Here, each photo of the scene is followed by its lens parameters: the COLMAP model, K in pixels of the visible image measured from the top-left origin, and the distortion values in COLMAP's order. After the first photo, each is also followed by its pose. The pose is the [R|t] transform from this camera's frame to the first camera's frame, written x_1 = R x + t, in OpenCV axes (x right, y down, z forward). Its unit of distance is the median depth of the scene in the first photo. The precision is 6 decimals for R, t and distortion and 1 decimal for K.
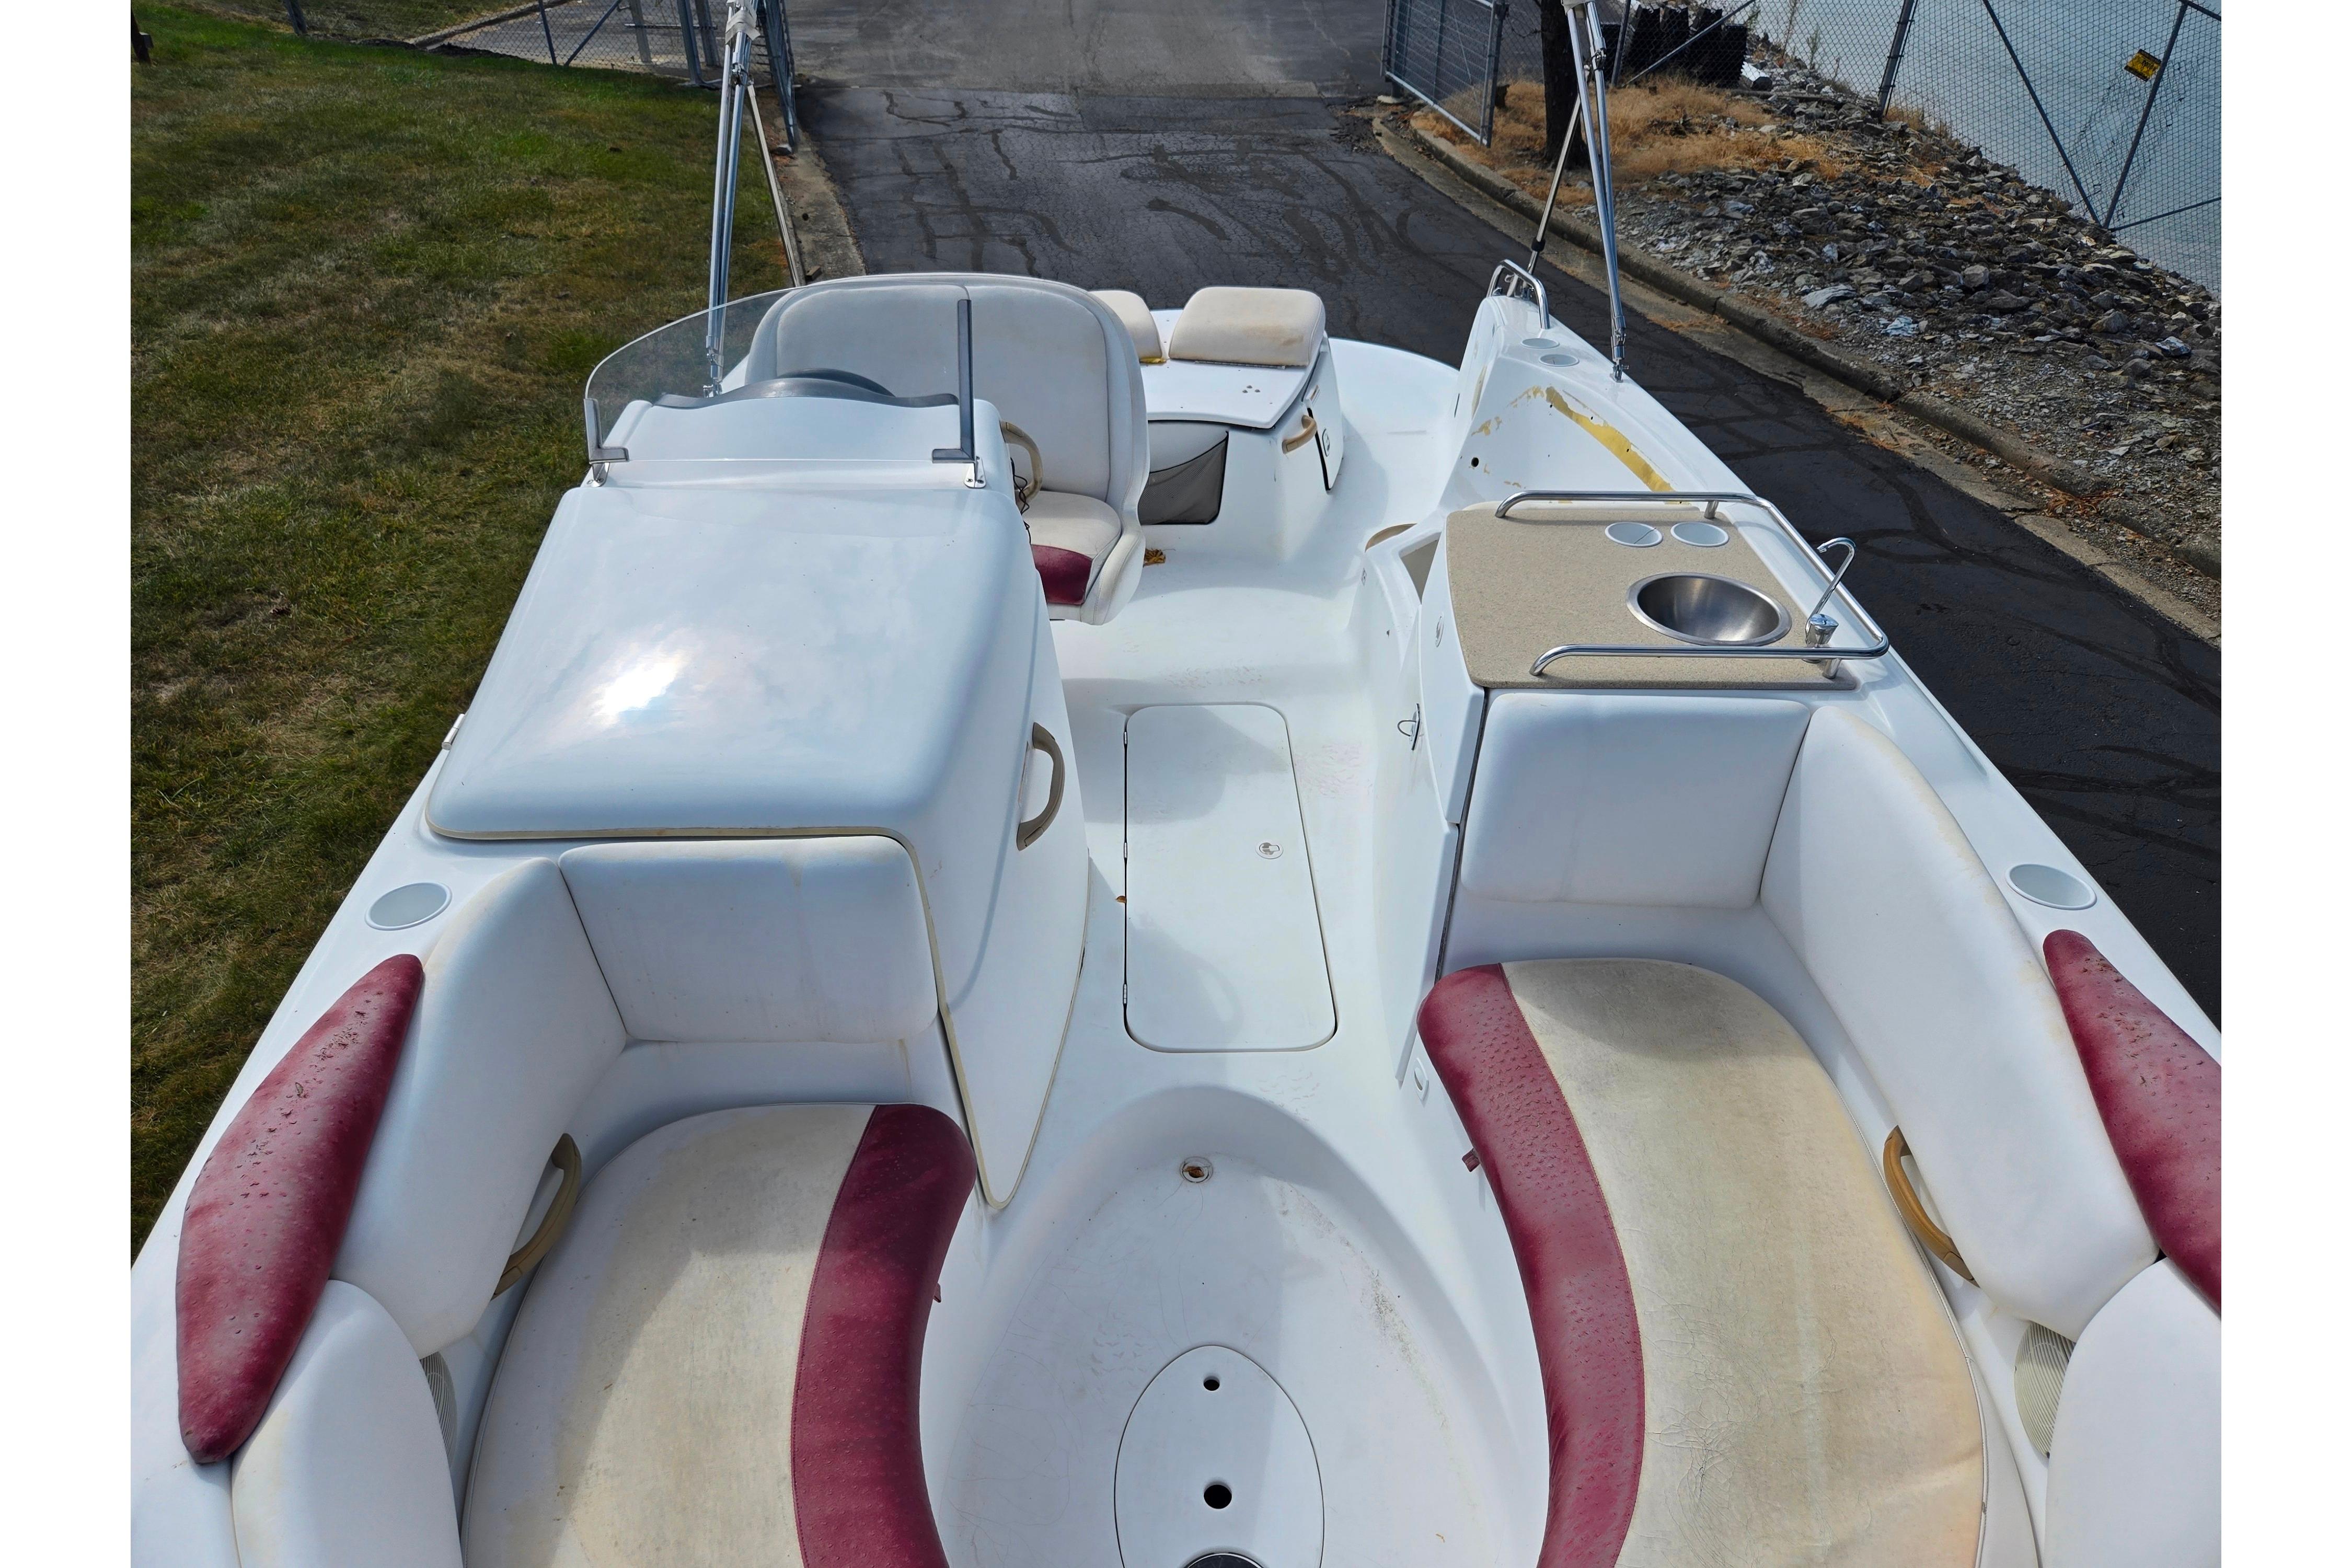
lens RADIAL K [[1388.9, 0, 1154.3], [0, 1388.9, 793.4], [0, 0, 1]] dist [0.041154, -0.022405]
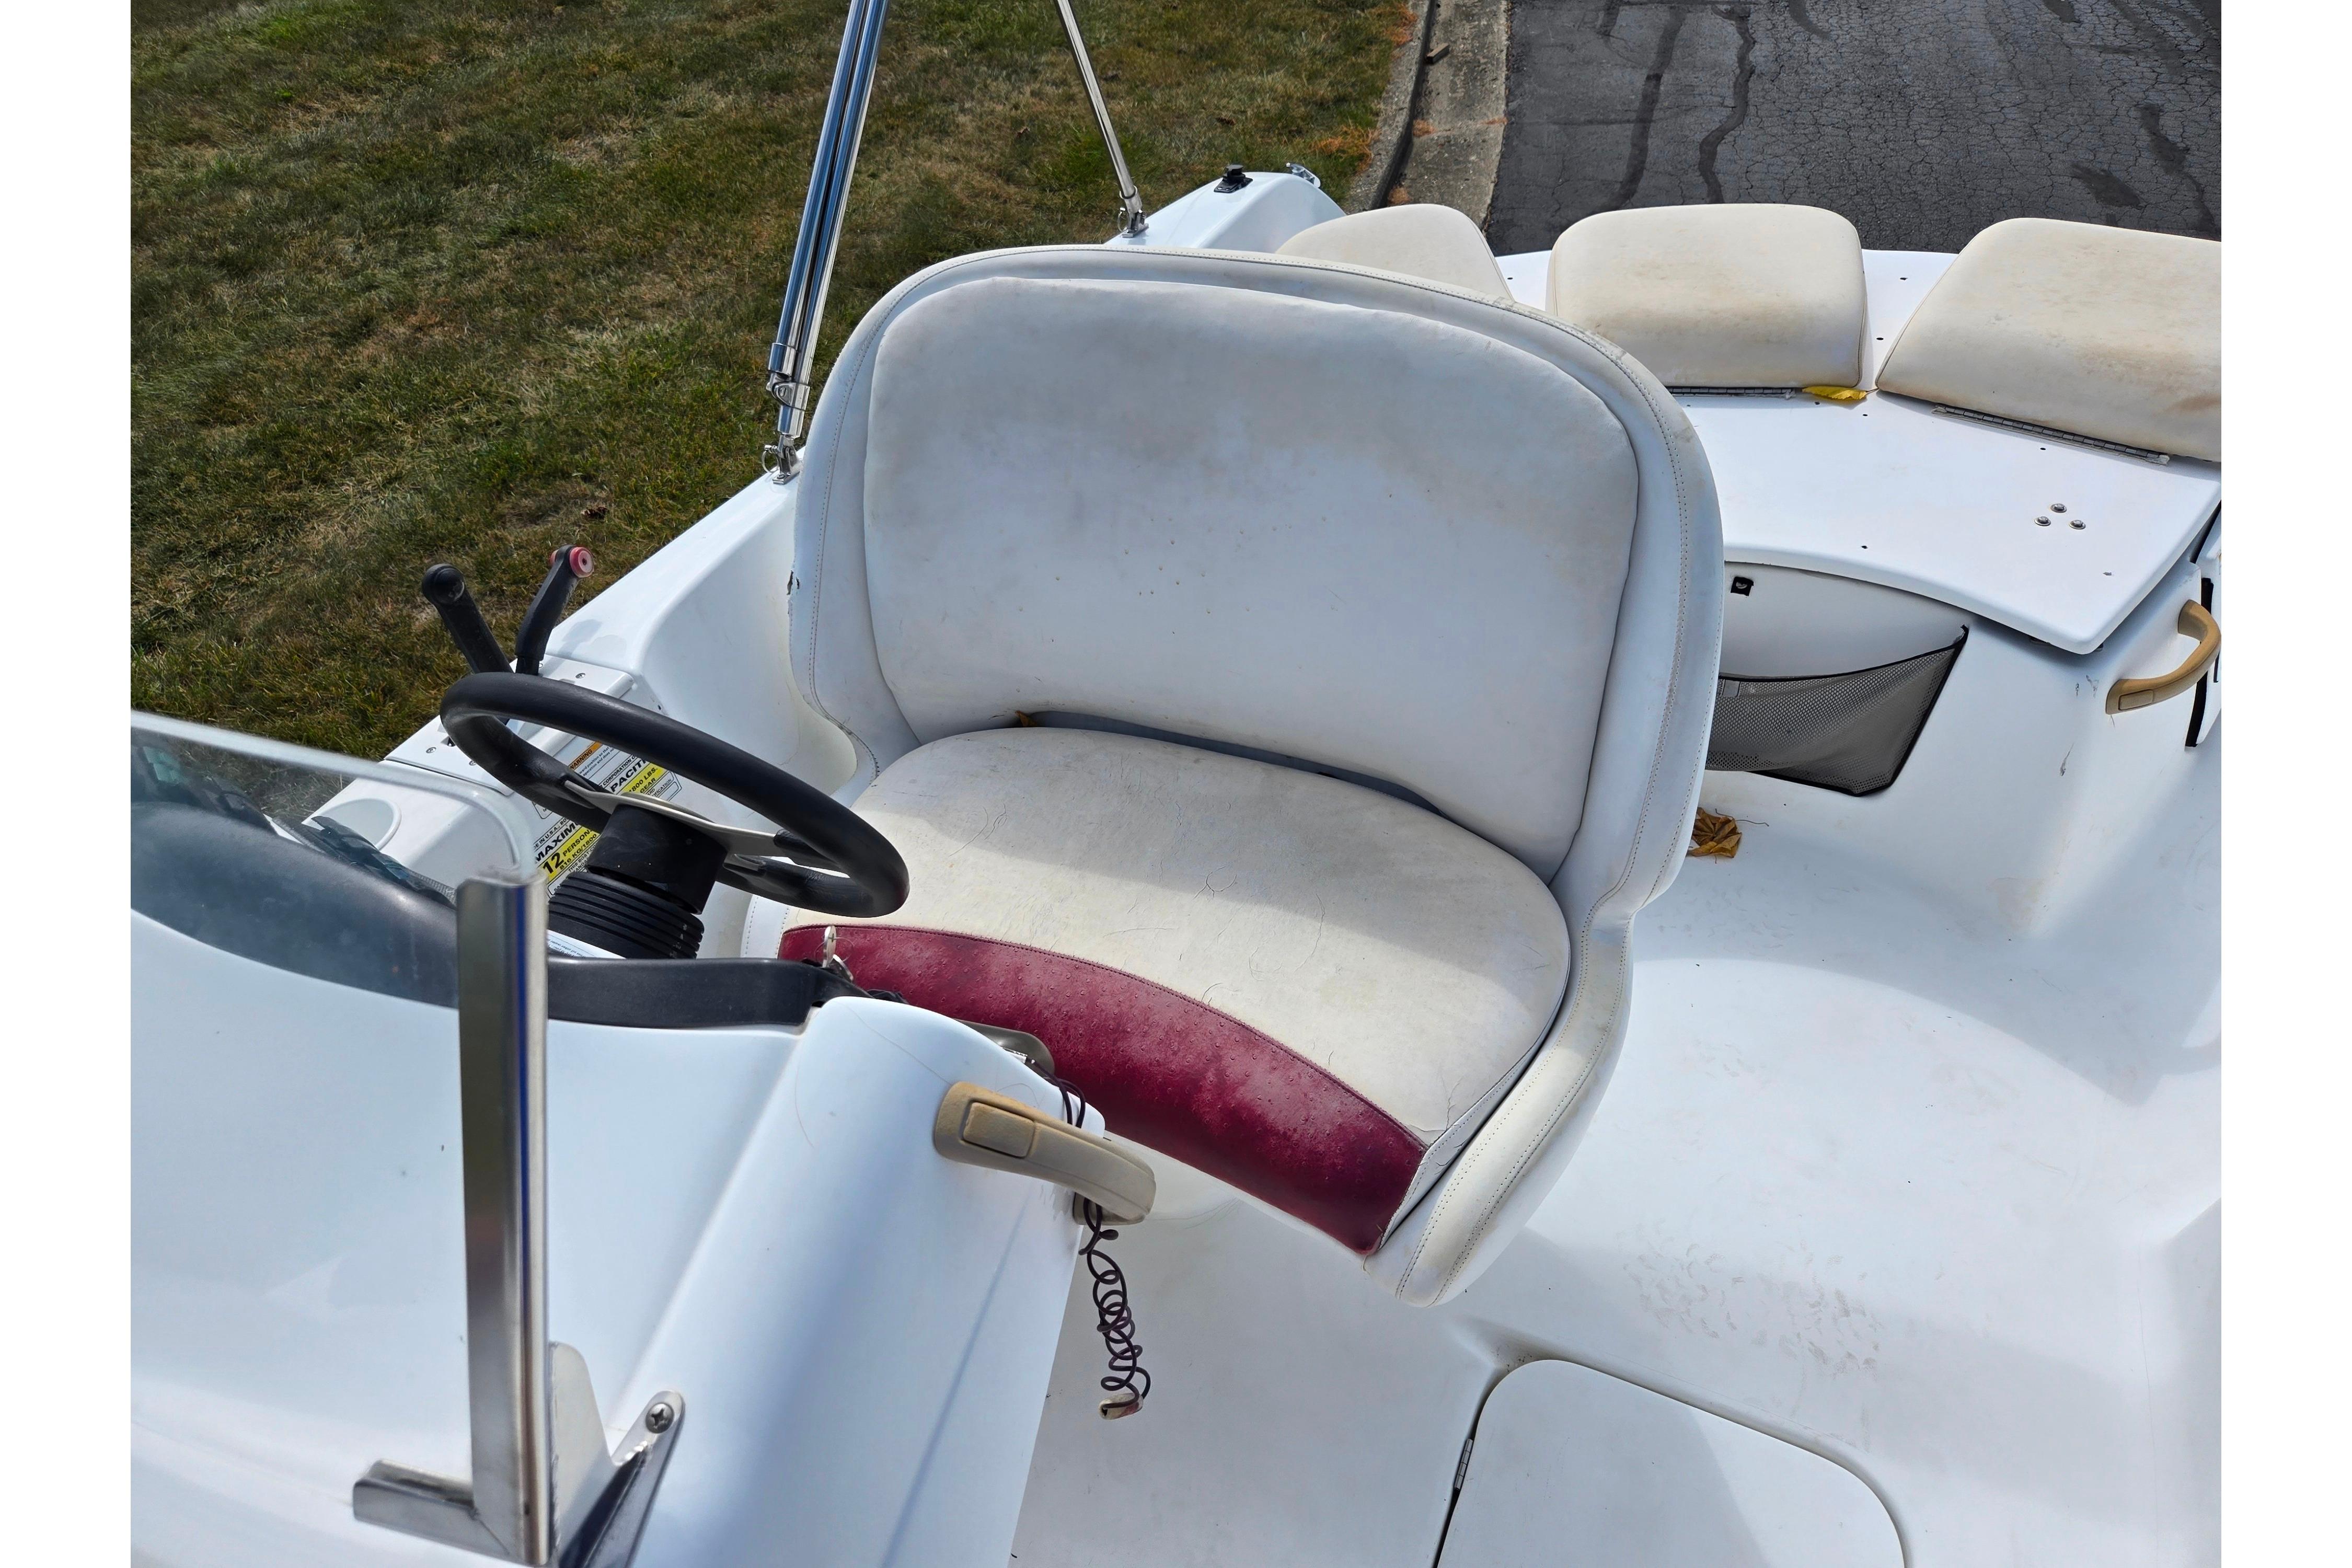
lens RADIAL K [[1388.9, 0, 1176.3], [0, 1388.9, 785.8], [0, 0, 1]] dist [0.041154, -0.022405]
pose [[0.899242, 0.242794, -0.363888, 0.002656], [-0.186738, 0.965292, 0.182595, -0.159741], [0.395591, -0.096246, 0.913370, 0.333578]]
